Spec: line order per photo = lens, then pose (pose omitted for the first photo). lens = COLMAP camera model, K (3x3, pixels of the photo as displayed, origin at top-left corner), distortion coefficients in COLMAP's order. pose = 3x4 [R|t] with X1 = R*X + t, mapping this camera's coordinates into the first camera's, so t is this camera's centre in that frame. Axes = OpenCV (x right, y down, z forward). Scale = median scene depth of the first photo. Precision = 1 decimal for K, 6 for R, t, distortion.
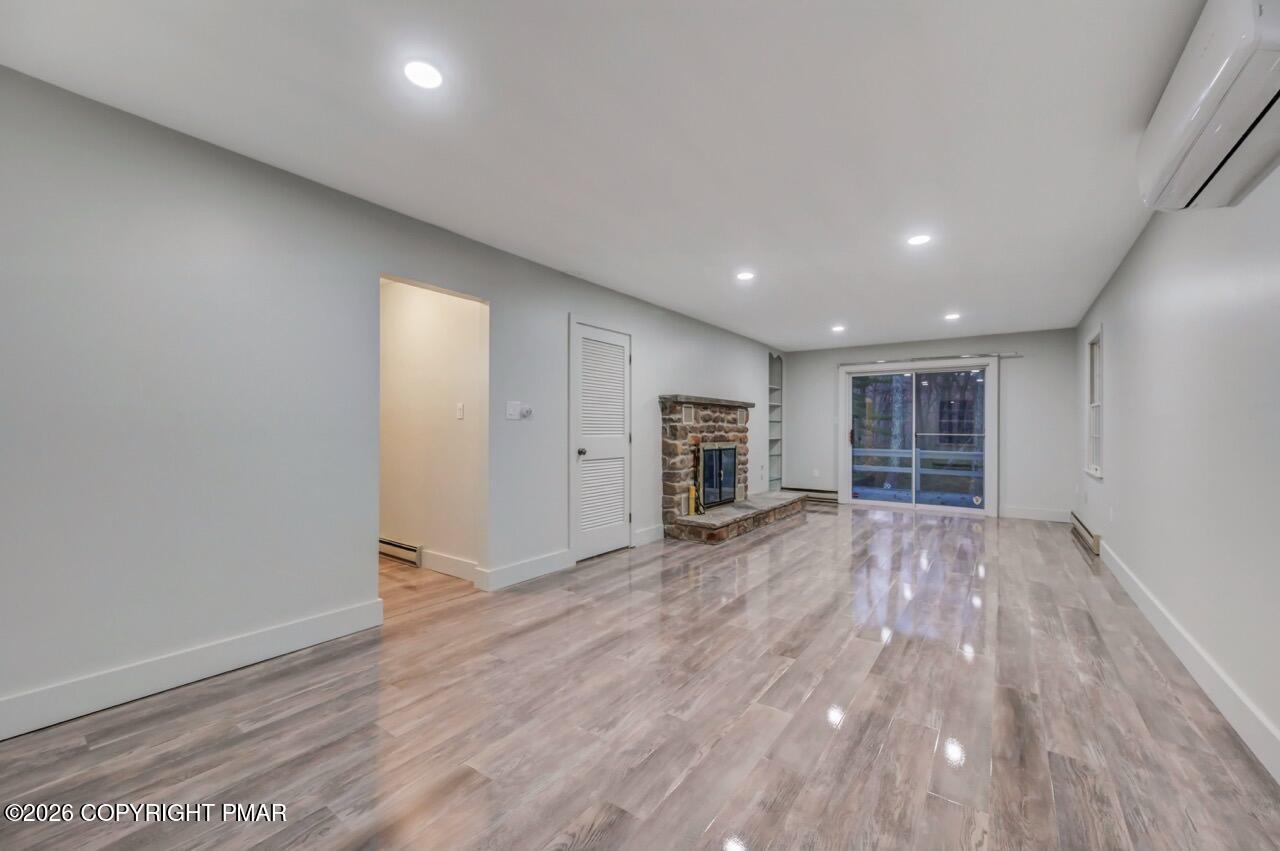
lens RADIAL K [[509.3, 0, 640.0], [0, 509.3, 425.5], [0, 0, 1]] dist [-0.001239, -0.000221]
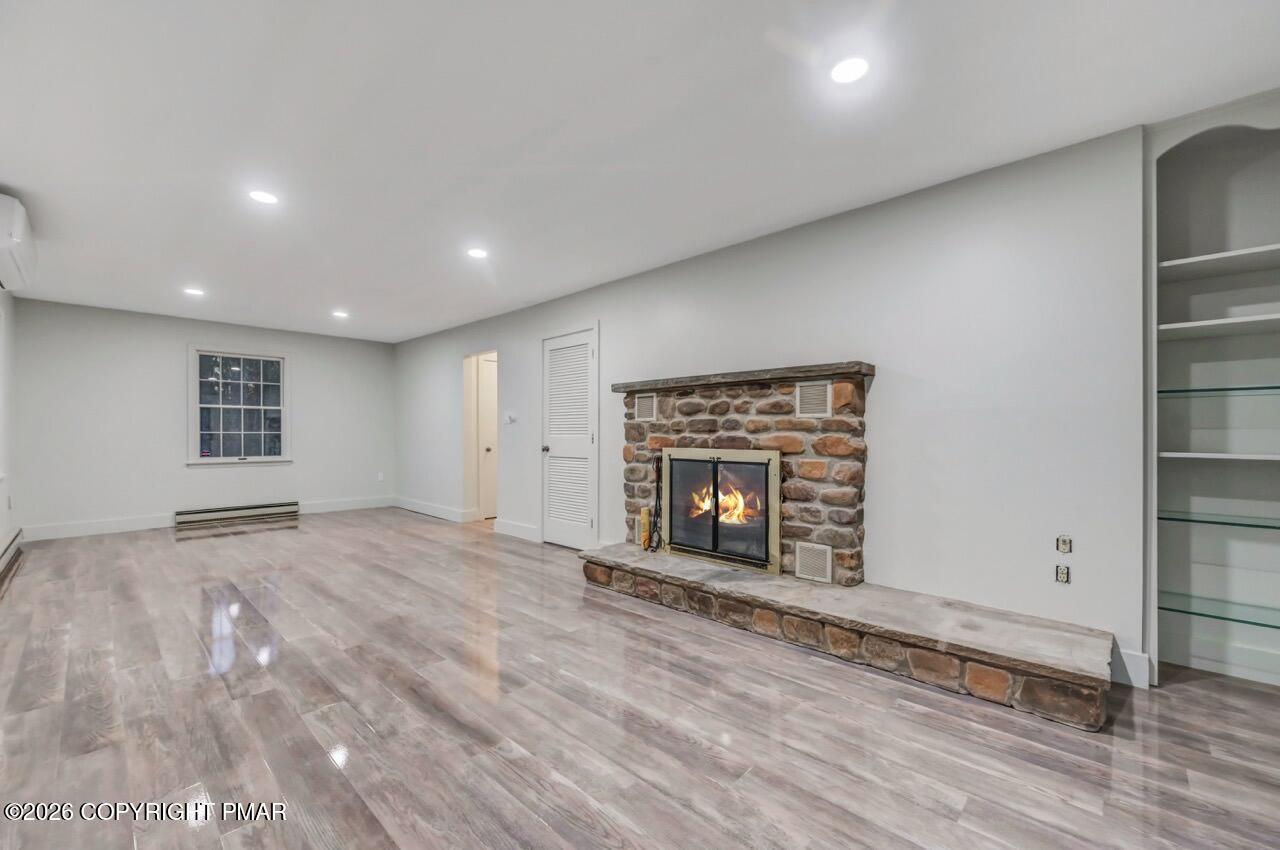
lens RADIAL K [[525.9, 0, 638.9], [0, 525.9, 435.8], [0, 0, 1]] dist [0.000905, -0.000062]
pose [[-0.143941, -0.002042, -0.989584, 0.817762], [0.007284, 0.999969, -0.003123, 0.020677], [0.989559, -0.007658, -0.143922, 1.080715]]
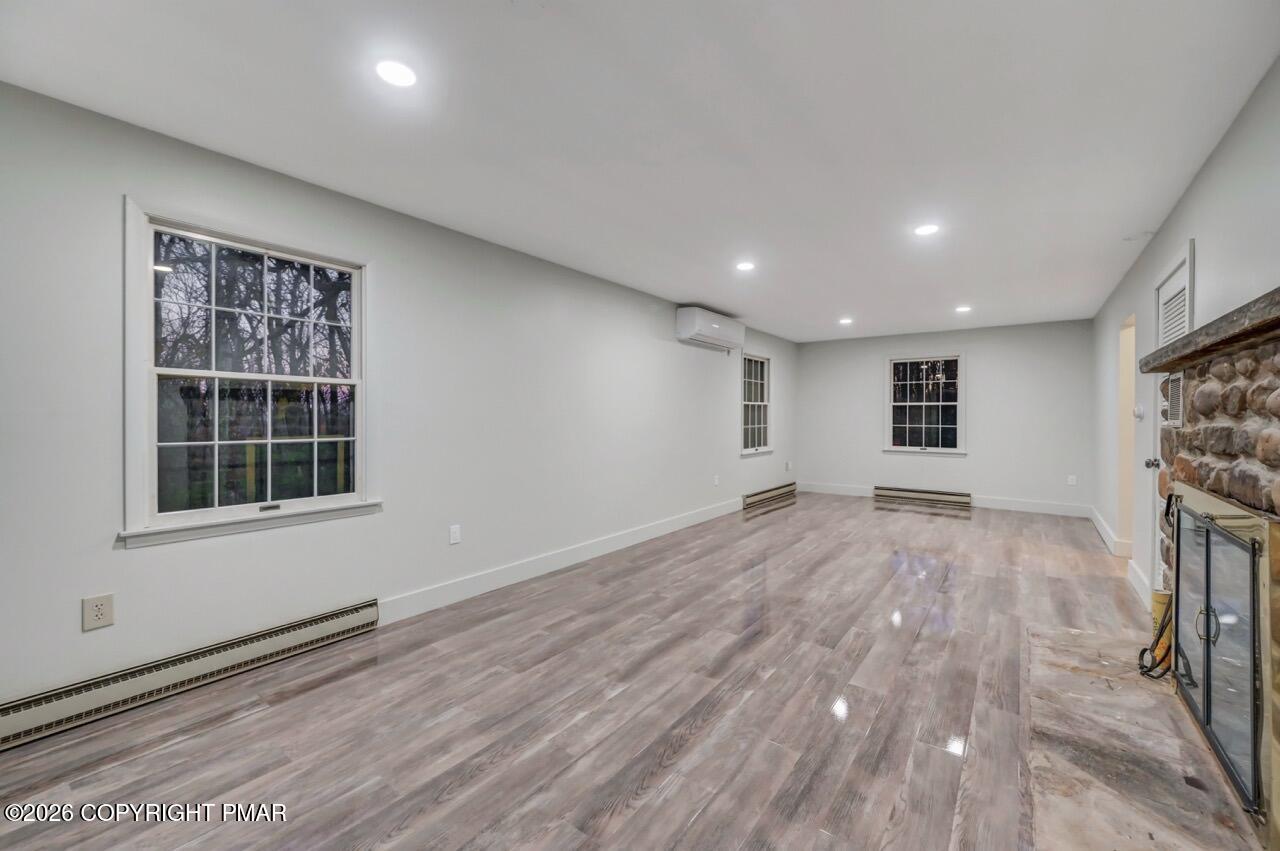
lens RADIAL K [[509.3, 0, 640.0], [0, 509.3, 425.5], [0, 0, 1]] dist [-0.001239, -0.000221]
pose [[-0.999254, -0.009490, 0.037430, 0.465076], [-0.009198, 0.999926, 0.007978, -0.001787], [-0.037503, 0.007627, -0.999267, 1.364740]]
